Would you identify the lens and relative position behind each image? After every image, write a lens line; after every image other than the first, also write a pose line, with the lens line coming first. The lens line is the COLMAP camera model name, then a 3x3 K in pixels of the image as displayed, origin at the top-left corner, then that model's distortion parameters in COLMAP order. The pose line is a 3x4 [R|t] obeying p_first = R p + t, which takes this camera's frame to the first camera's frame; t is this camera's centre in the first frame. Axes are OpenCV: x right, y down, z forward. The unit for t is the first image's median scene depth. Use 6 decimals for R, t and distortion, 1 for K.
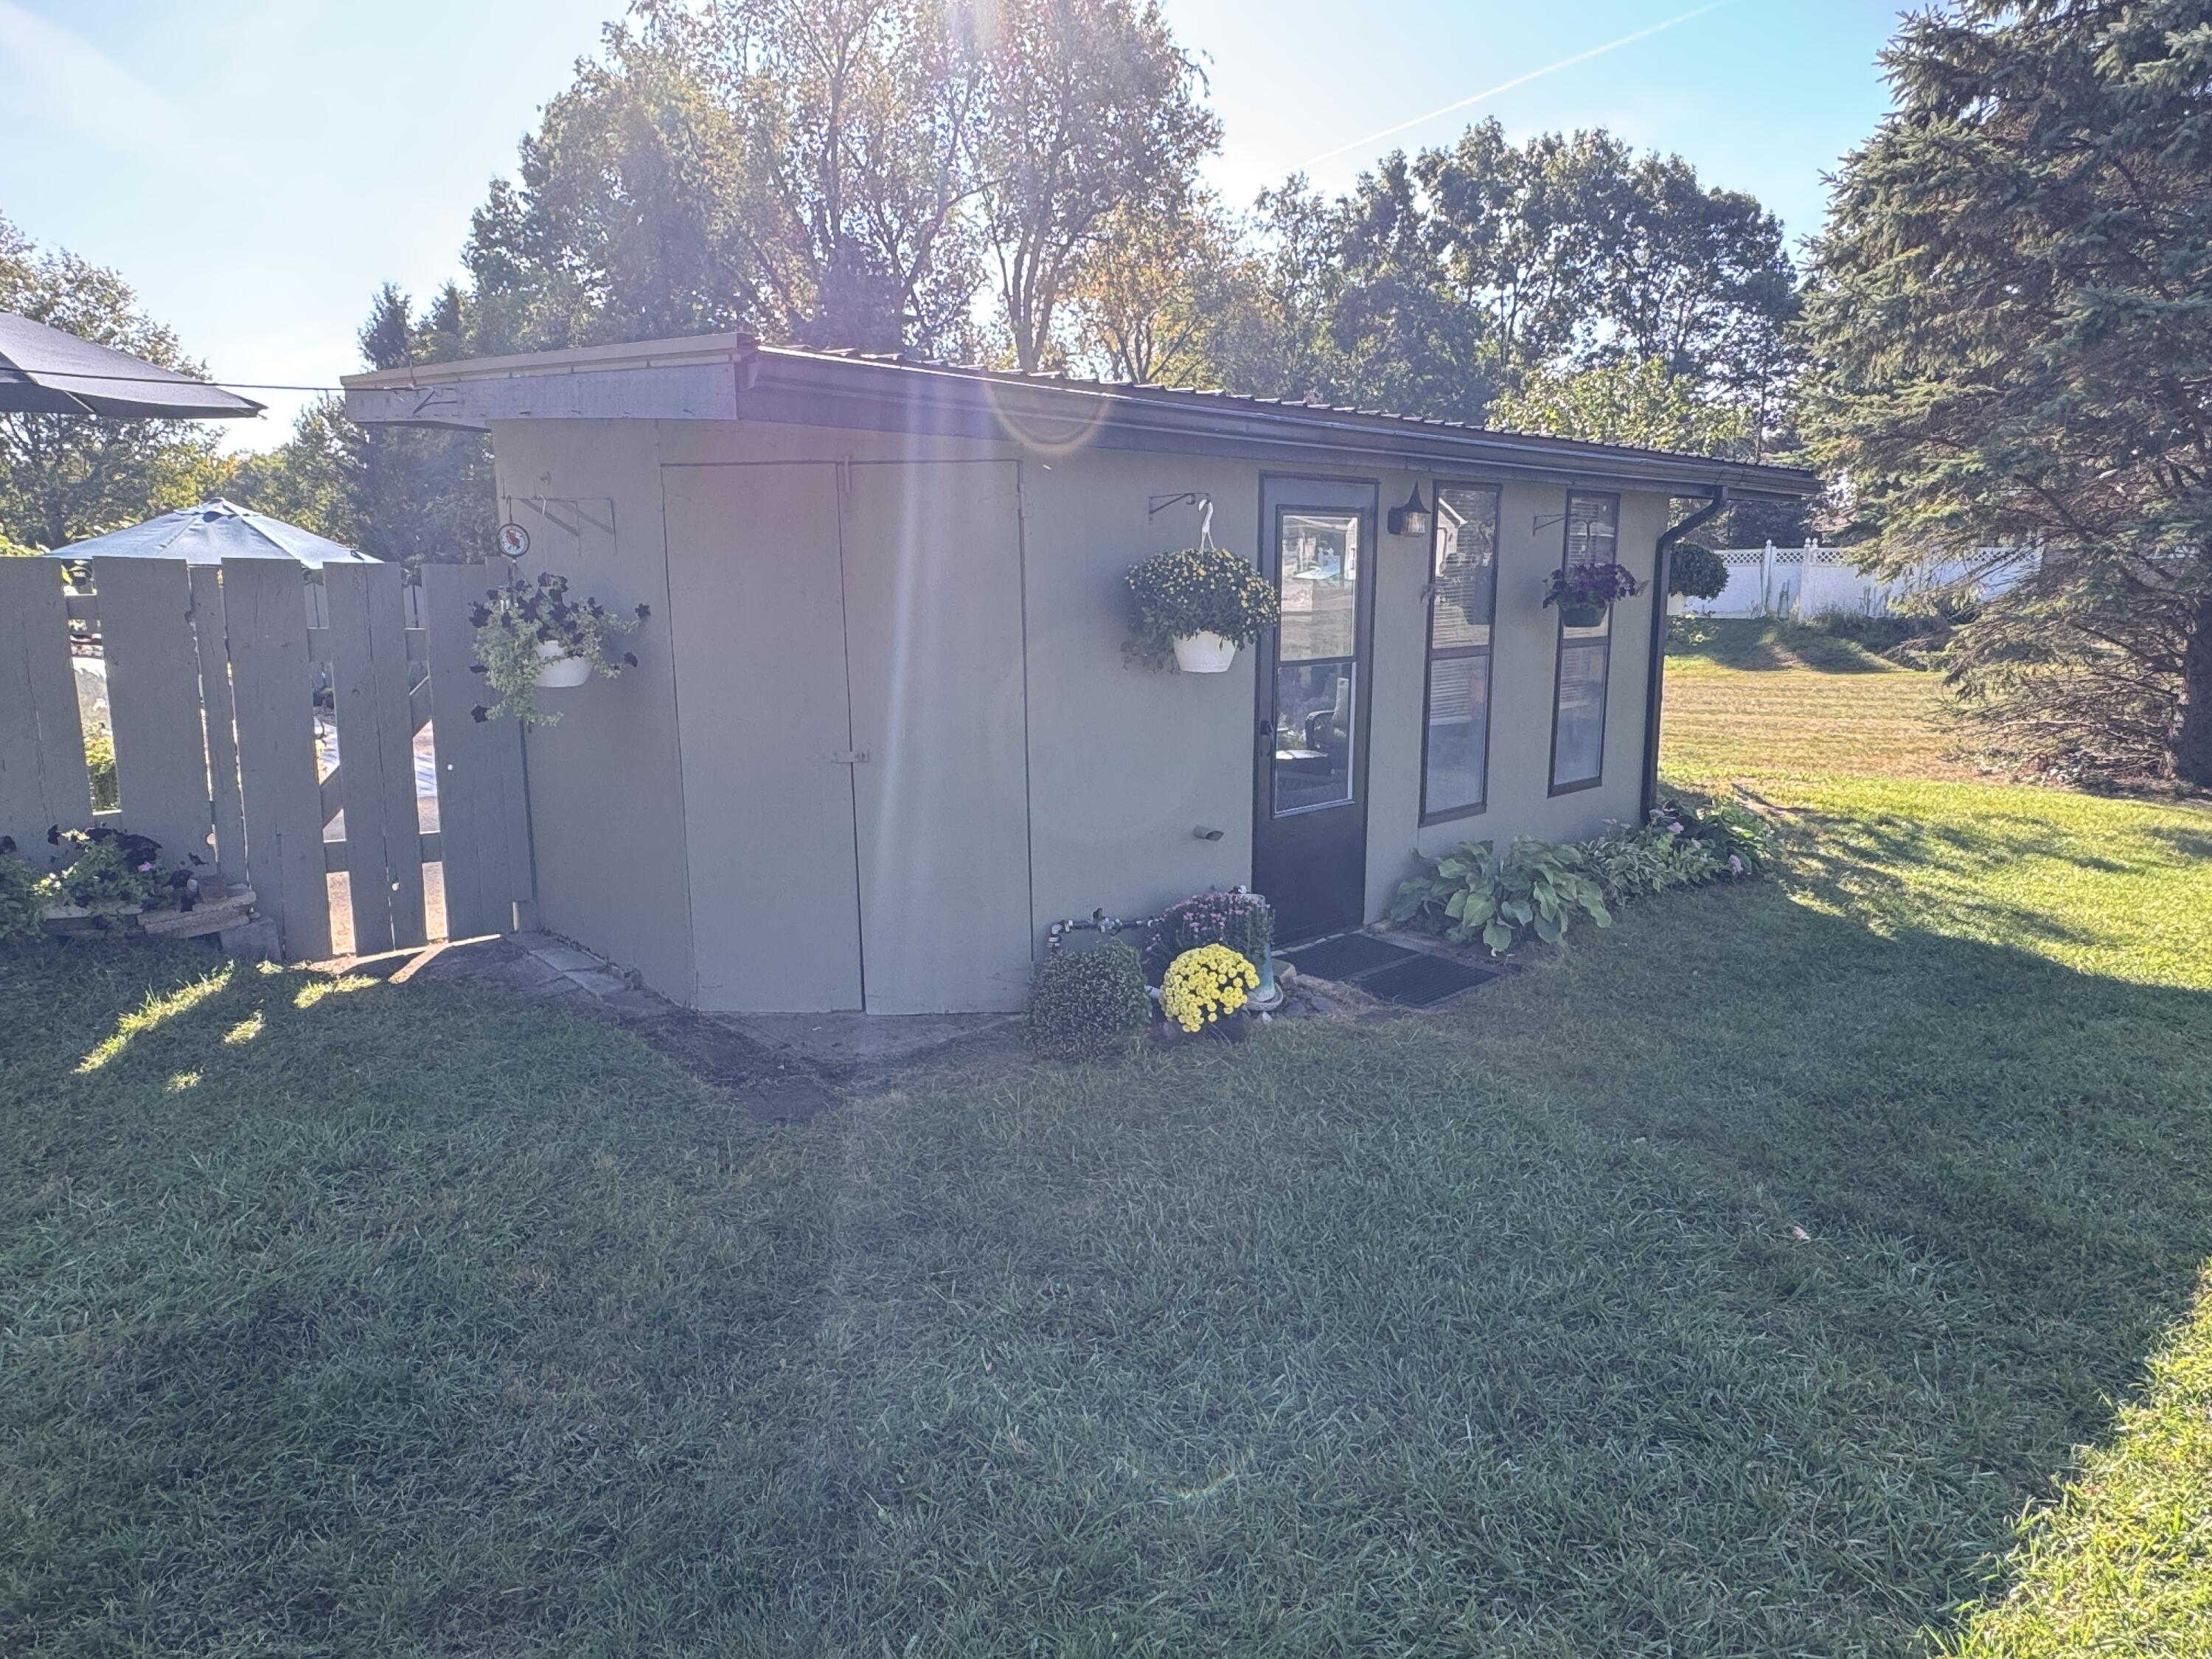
lens RADIAL K [[1336.9, 0, 1106.0], [0, 1336.9, 829.5], [0, 0, 1]] dist [0.011220, -0.000922]
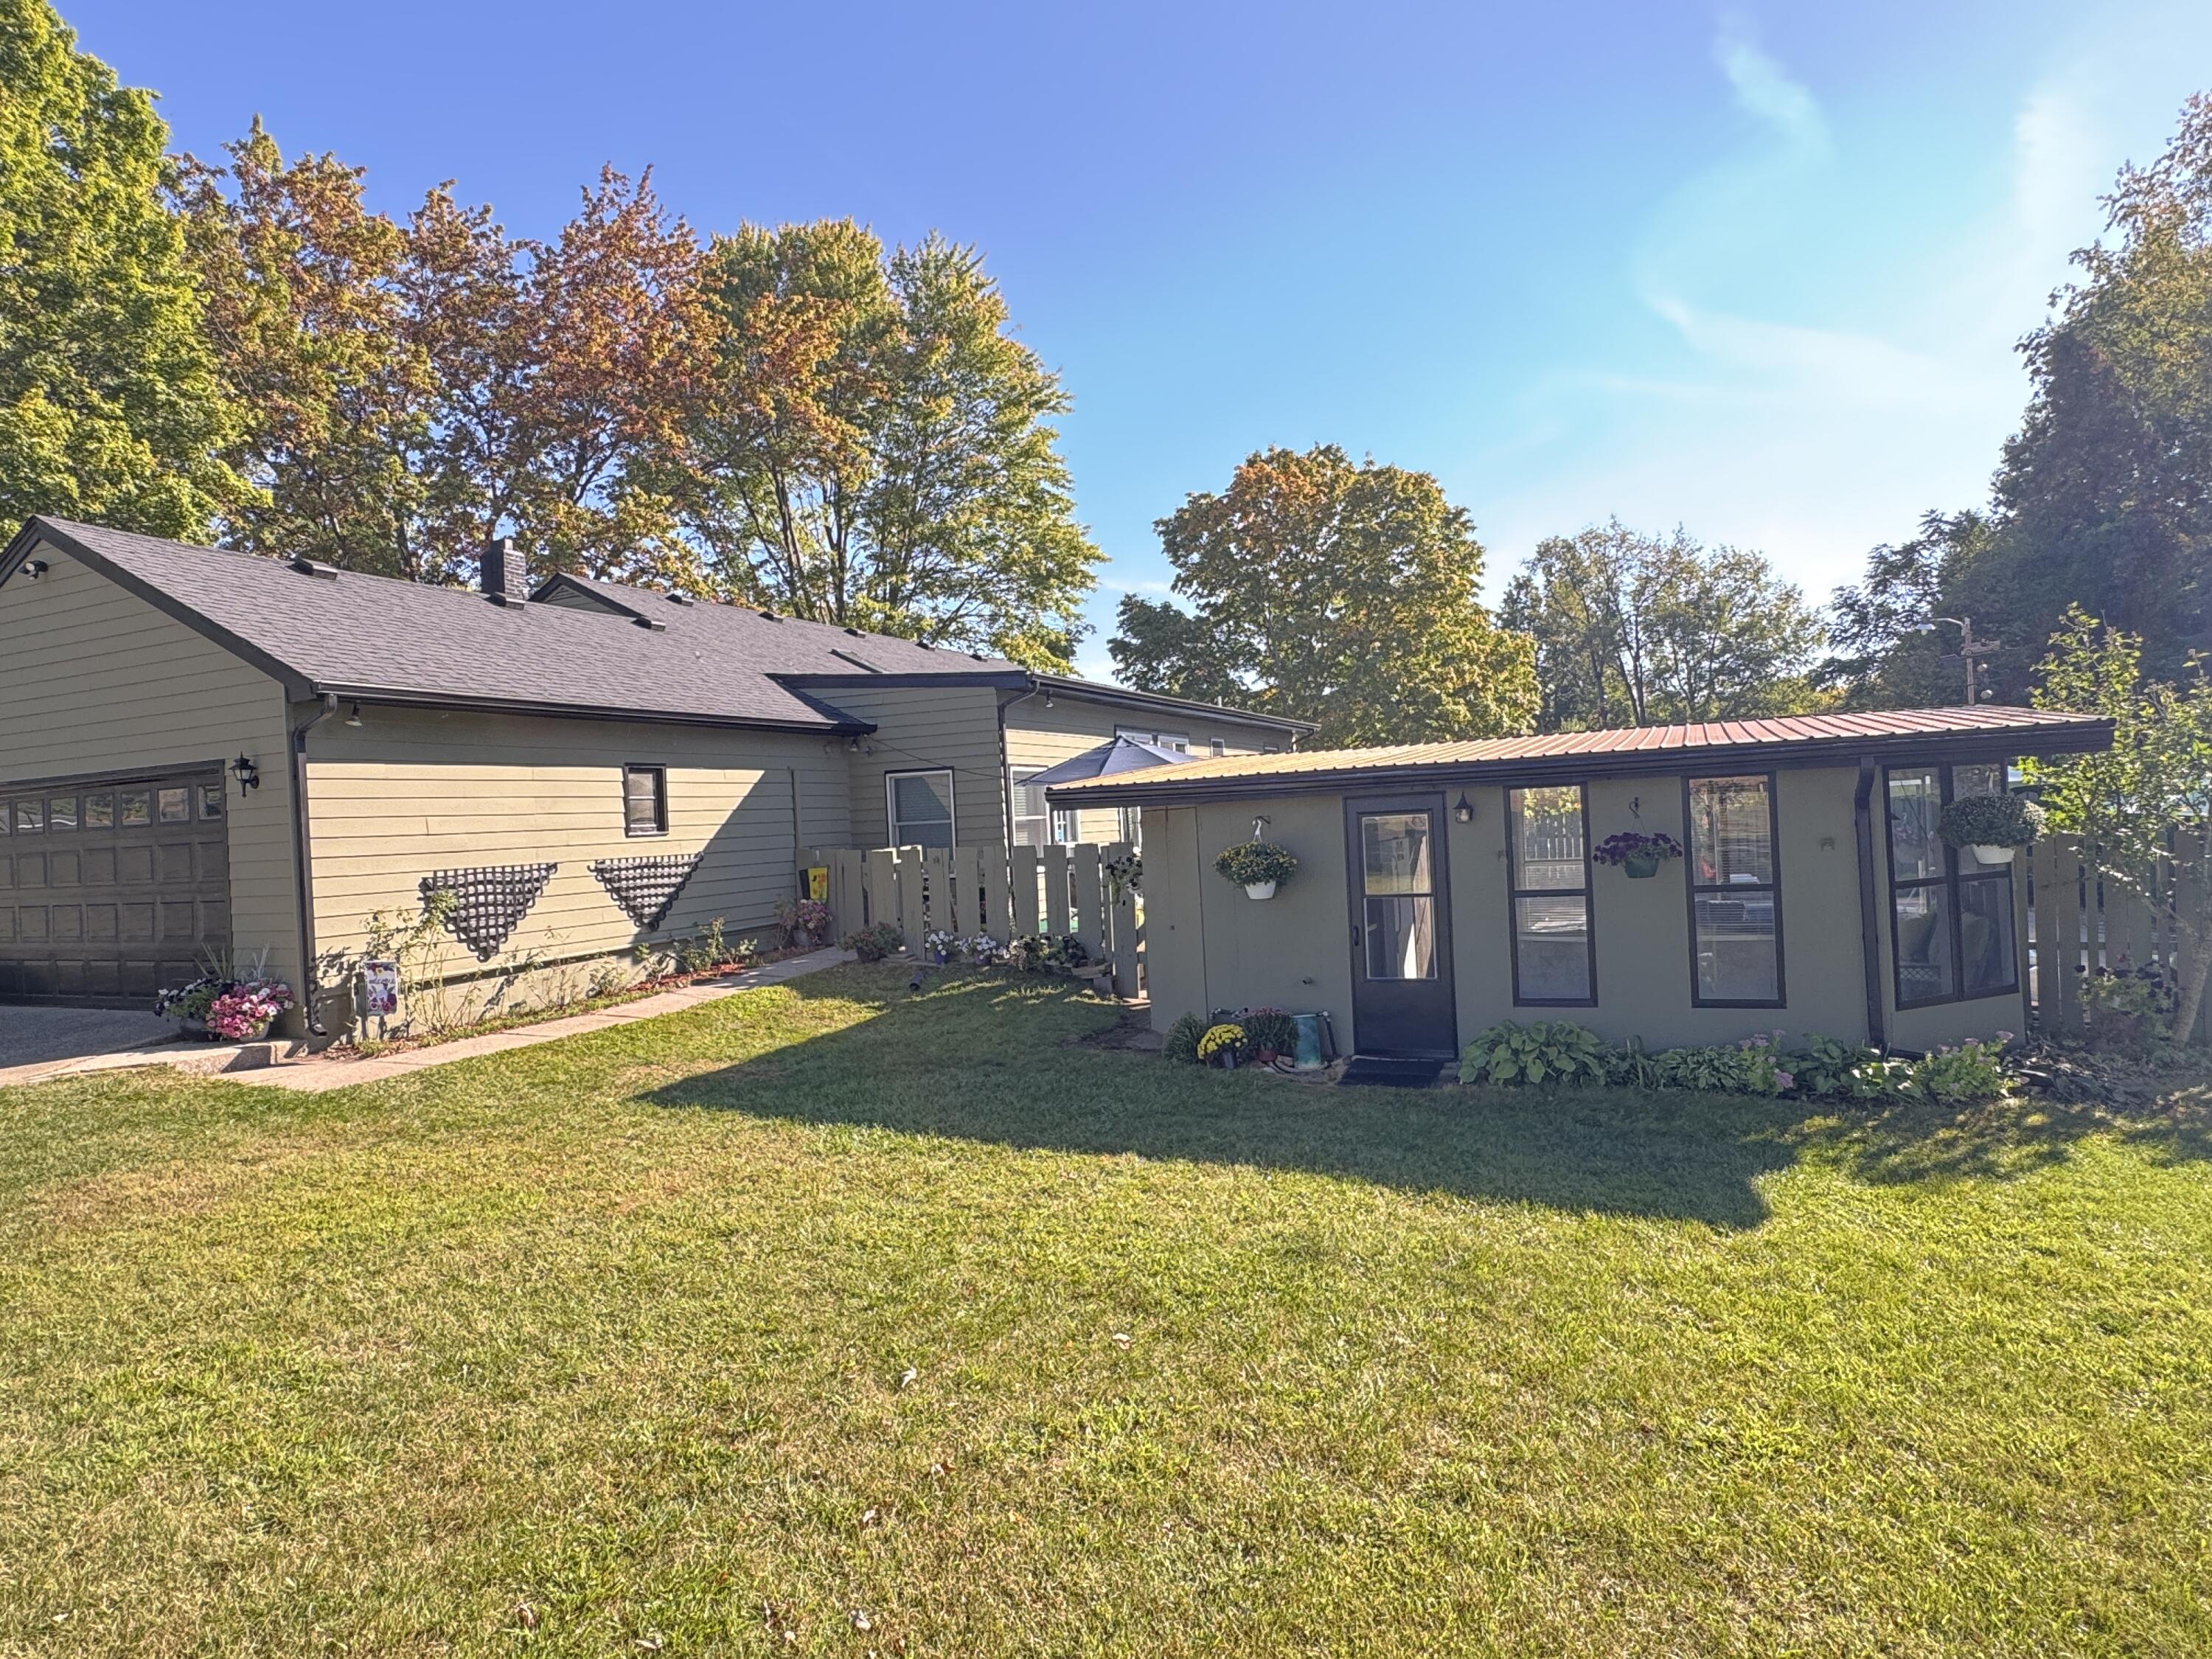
lens RADIAL K [[1278.1, 0, 1106.0], [0, 1278.1, 829.5], [0, 0, 1]] dist [-0.006073, 0.000530]
pose [[0.395098, -0.007617, -0.918607, 0.155004], [-0.120956, 0.990828, -0.060239, -0.006422], [0.910641, 0.134911, 0.390553, -0.001692]]
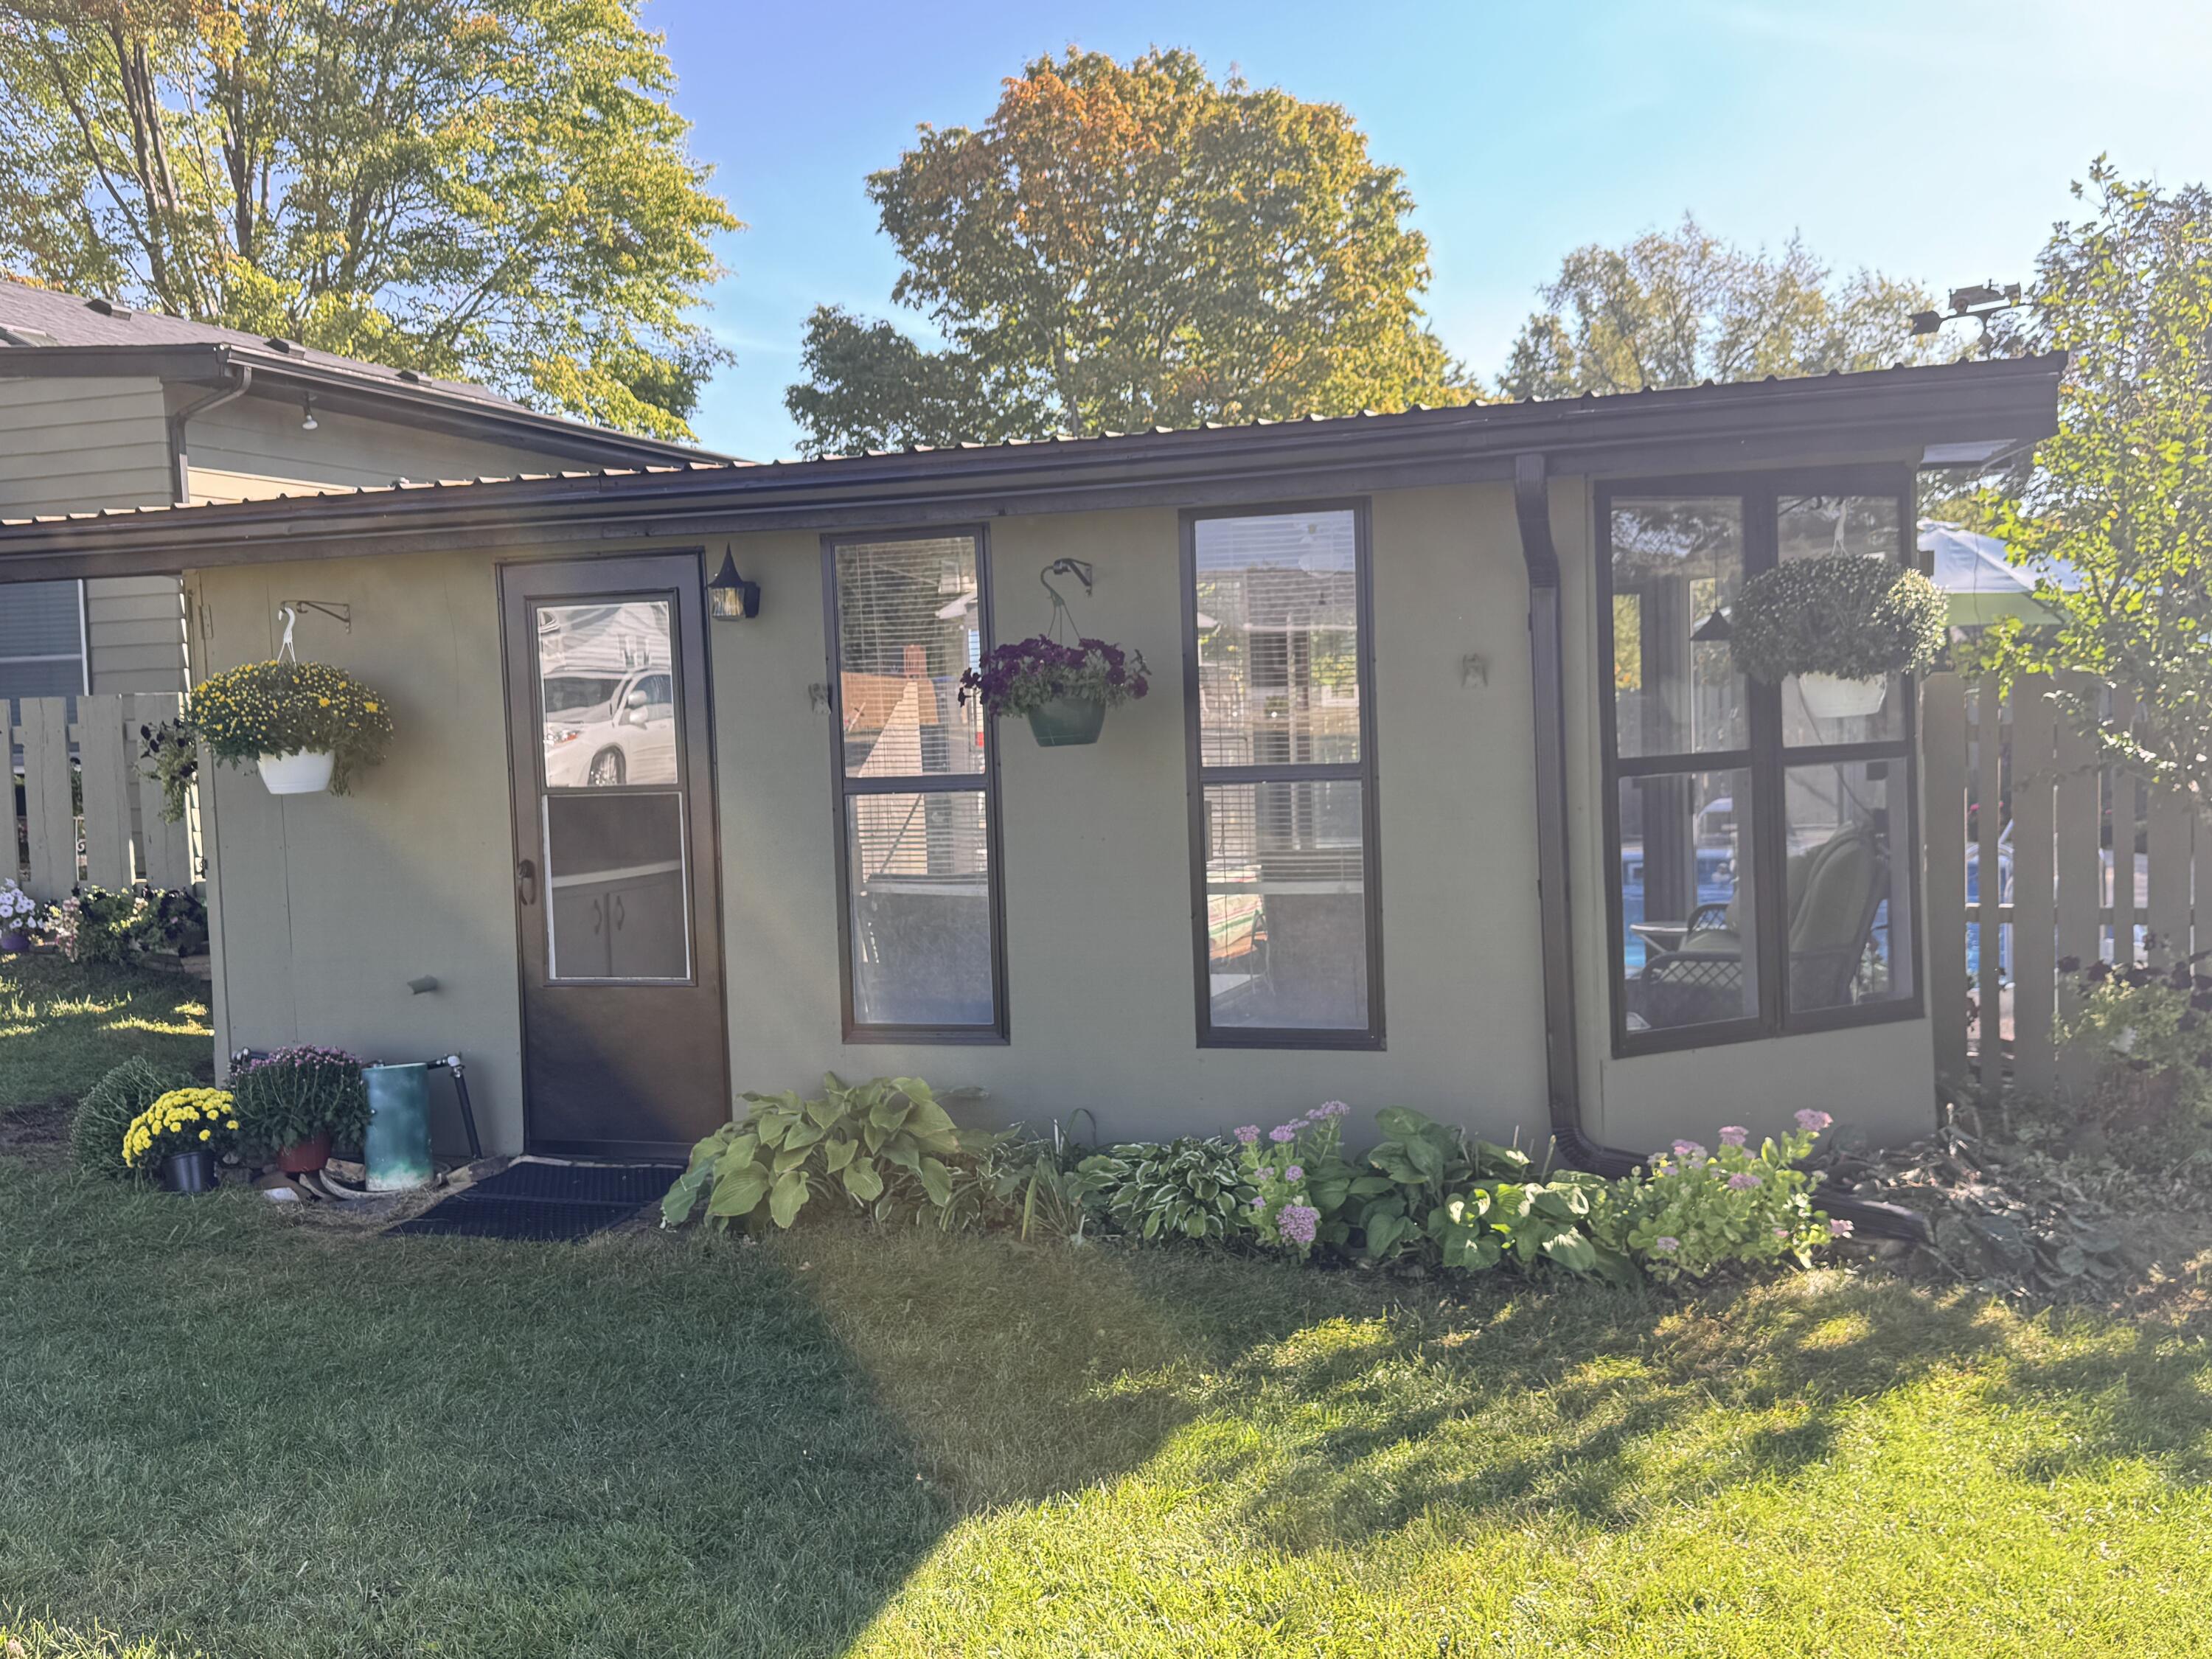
lens RADIAL K [[2088.4, 0, 1106.0], [0, 2088.4, 829.5], [0, 0, 1]] dist [0.190332, -0.427922]
pose [[0.485970, 0.038673, -0.873119, 0.135028], [-0.129165, 0.991228, -0.027988, -0.010608], [0.864378, 0.126378, 0.486703, 0.066194]]
